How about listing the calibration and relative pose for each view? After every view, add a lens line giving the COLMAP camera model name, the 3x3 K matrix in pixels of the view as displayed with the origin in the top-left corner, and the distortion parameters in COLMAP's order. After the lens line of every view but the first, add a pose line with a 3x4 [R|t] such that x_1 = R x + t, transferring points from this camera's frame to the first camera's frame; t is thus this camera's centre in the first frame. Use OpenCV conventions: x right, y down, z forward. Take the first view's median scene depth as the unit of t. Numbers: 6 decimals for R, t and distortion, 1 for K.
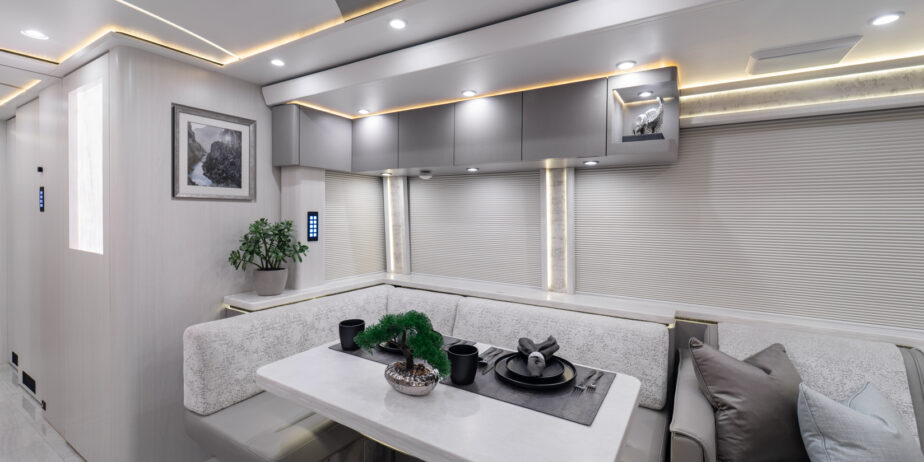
lens RADIAL K [[381.7, 0, 464.4], [0, 381.7, 220.6], [0, 0, 1]] dist [-0.001142, -0.000024]
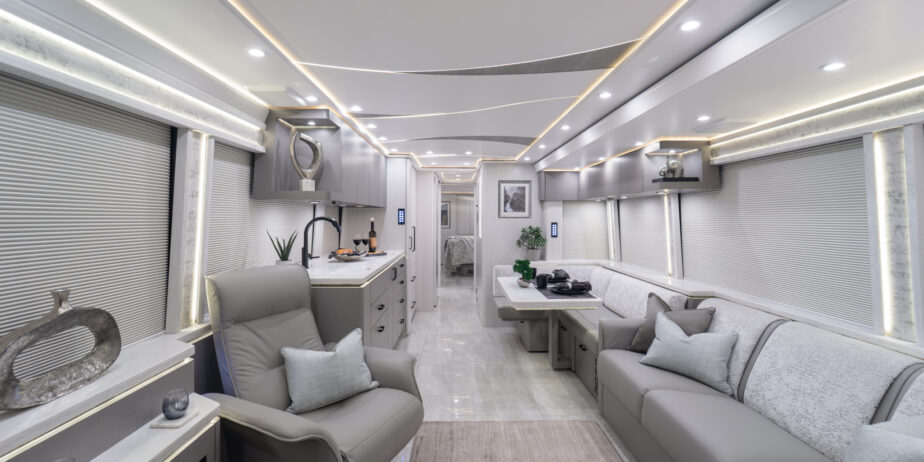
lens RADIAL K [[381.7, 0, 464.4], [0, 381.7, 220.6], [0, 0, 1]] dist [-0.001142, -0.000024]
pose [[0.539898, -0.003736, -0.841722, 1.128286], [-0.009467, 0.999900, -0.010510, -0.008563], [0.841677, 0.013643, 0.539809, -0.511749]]
